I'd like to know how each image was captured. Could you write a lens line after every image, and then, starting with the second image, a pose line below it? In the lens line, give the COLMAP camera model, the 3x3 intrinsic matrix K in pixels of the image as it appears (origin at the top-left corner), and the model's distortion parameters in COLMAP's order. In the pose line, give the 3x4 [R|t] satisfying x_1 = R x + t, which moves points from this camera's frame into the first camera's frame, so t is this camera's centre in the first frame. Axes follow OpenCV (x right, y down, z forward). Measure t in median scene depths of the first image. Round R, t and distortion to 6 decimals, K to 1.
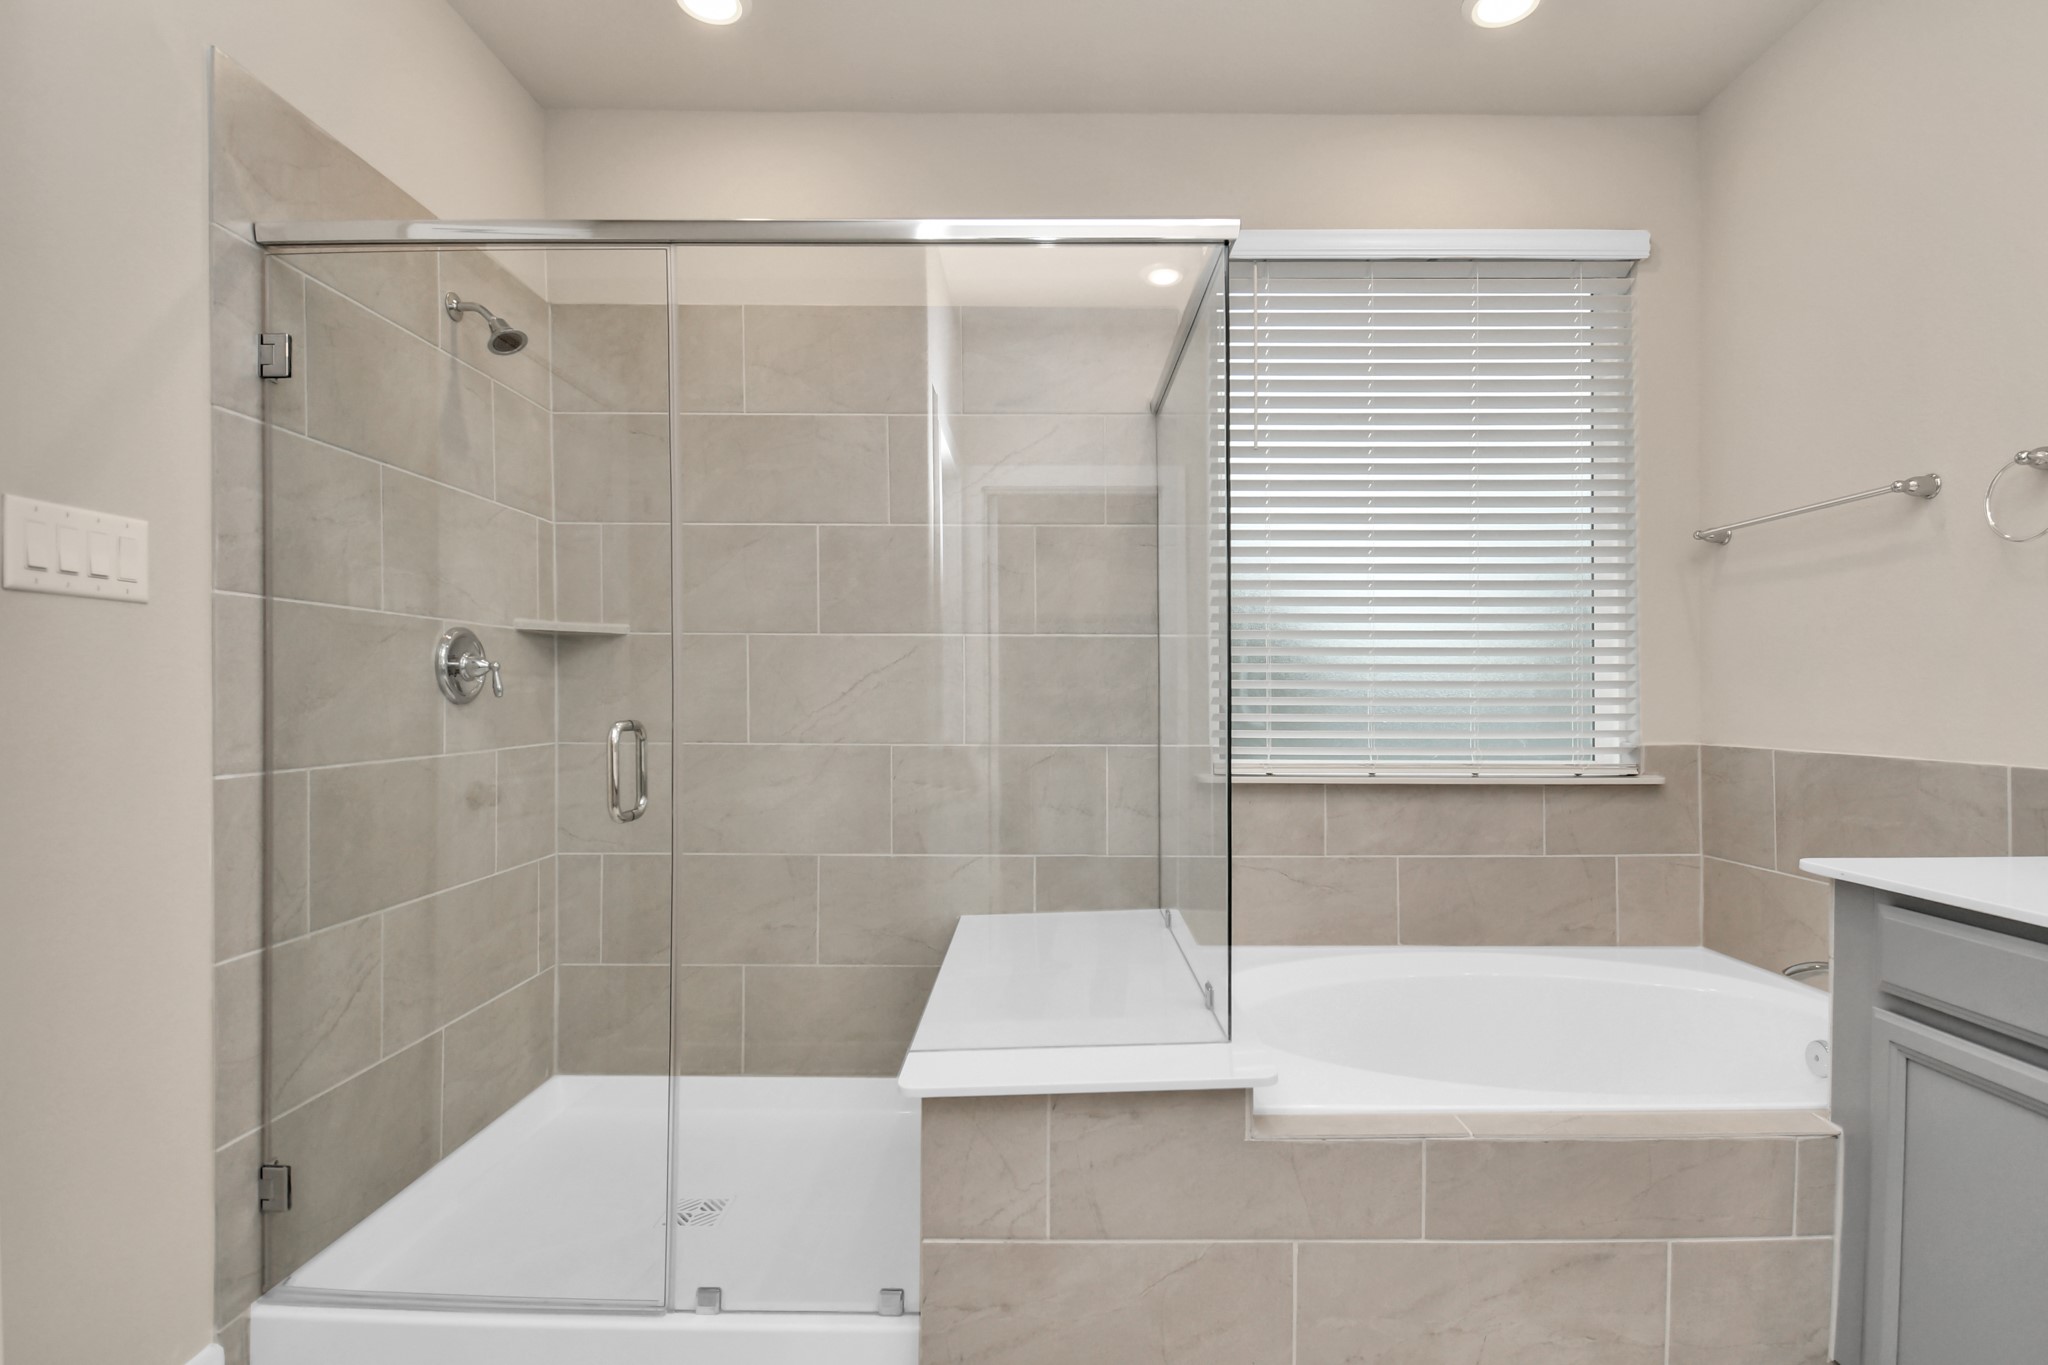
lens RADIAL K [[956.7, 0, 1036.5], [0, 956.7, 680.1], [0, 0, 1]] dist [0.002544, -0.008544]
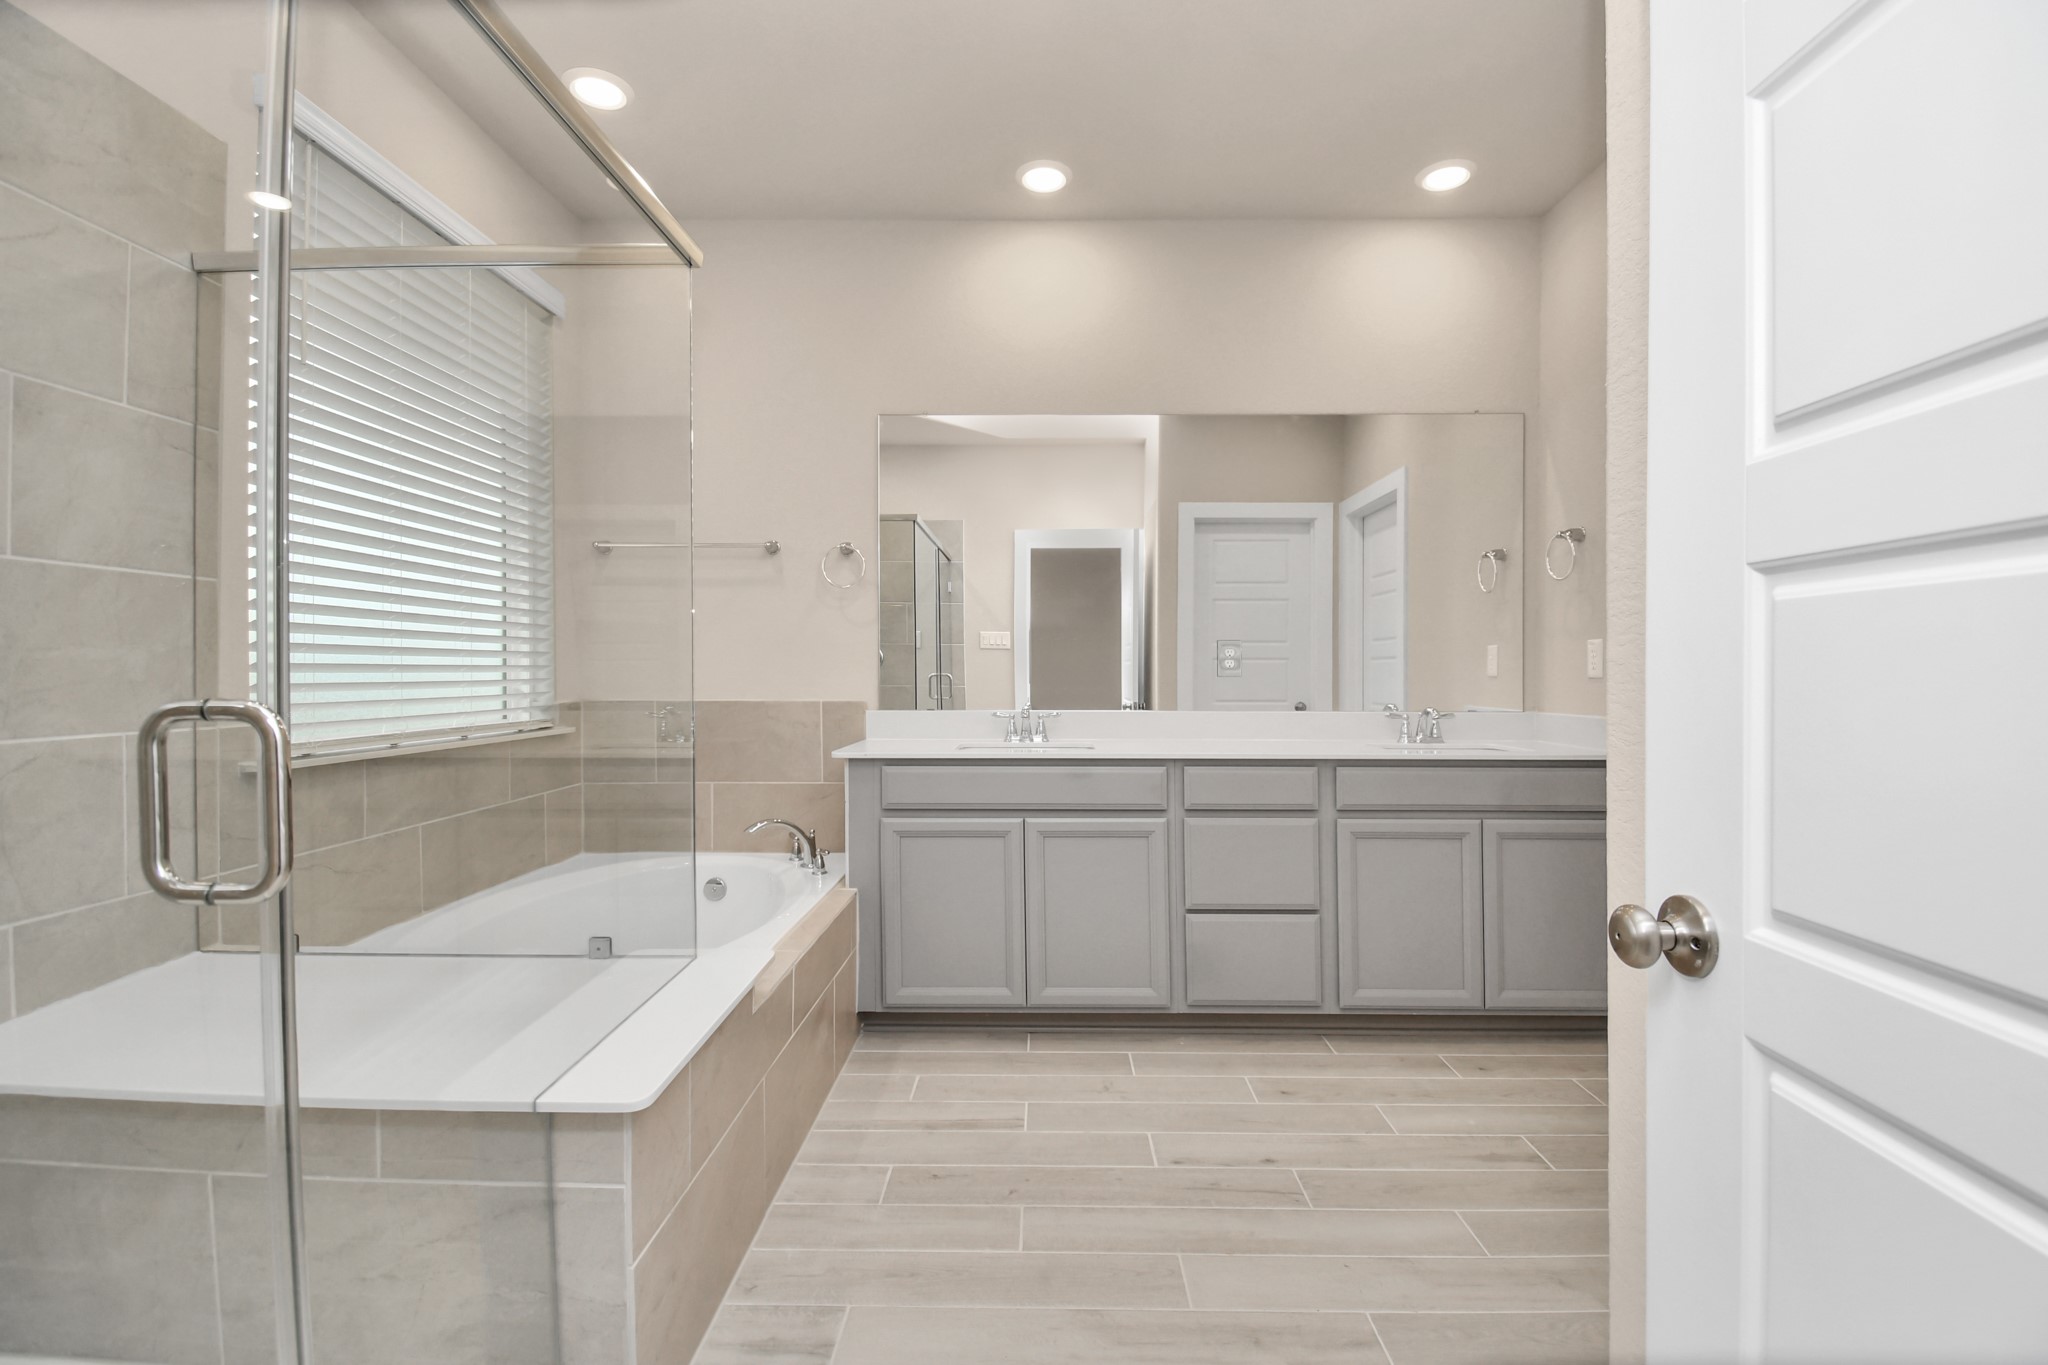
lens RADIAL K [[956.7, 0, 1036.5], [0, 956.7, 680.1], [0, 0, 1]] dist [0.002544, -0.008544]
pose [[-0.020900, -0.010498, 0.999726, -0.628691], [-0.016702, 0.999809, 0.010150, 0.013880], [-0.999642, -0.016486, -0.021072, 0.388743]]
